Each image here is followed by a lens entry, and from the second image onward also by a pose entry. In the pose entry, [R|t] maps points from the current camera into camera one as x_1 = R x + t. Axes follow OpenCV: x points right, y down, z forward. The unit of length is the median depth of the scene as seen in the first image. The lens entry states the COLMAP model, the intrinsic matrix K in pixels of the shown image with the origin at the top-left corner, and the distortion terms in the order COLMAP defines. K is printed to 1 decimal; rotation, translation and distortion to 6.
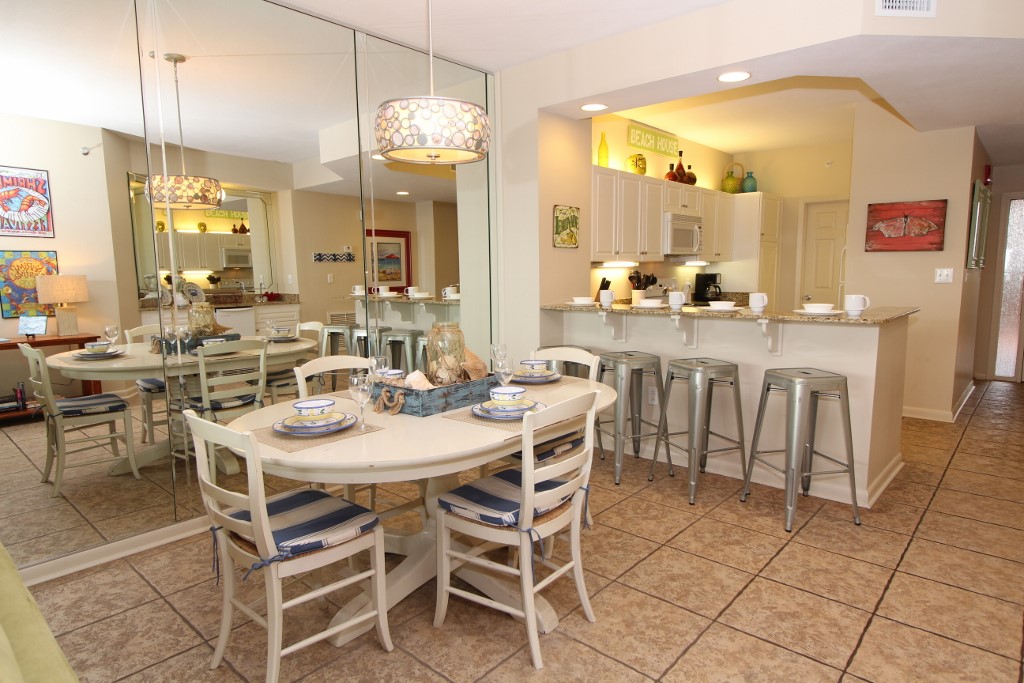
lens RADIAL K [[616.3, 0, 498.4], [0, 616.3, 338.2], [0, 0, 1]] dist [-0.002964, -0.000493]
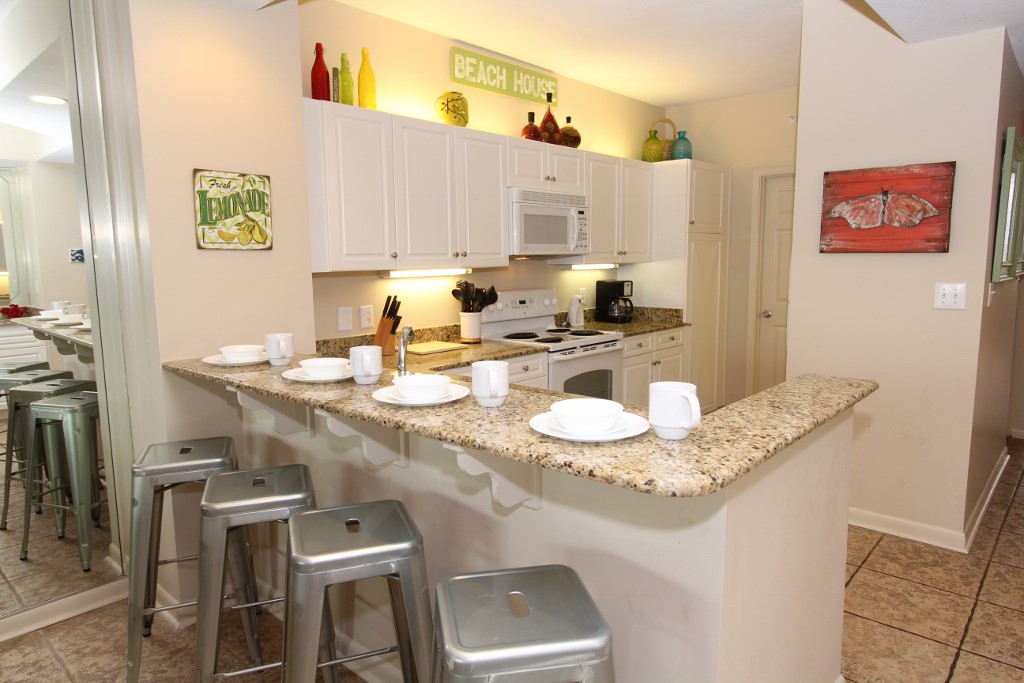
lens RADIAL K [[654.7, 0, 510.2], [0, 654.7, 335.0], [0, 0, 1]] dist [0.005526, -0.001337]
pose [[0.999997, -0.000059, -0.002498, 0.284520], [0.000073, 0.999983, 0.005845, -0.061945], [0.002497, -0.005845, 0.999980, 0.349442]]
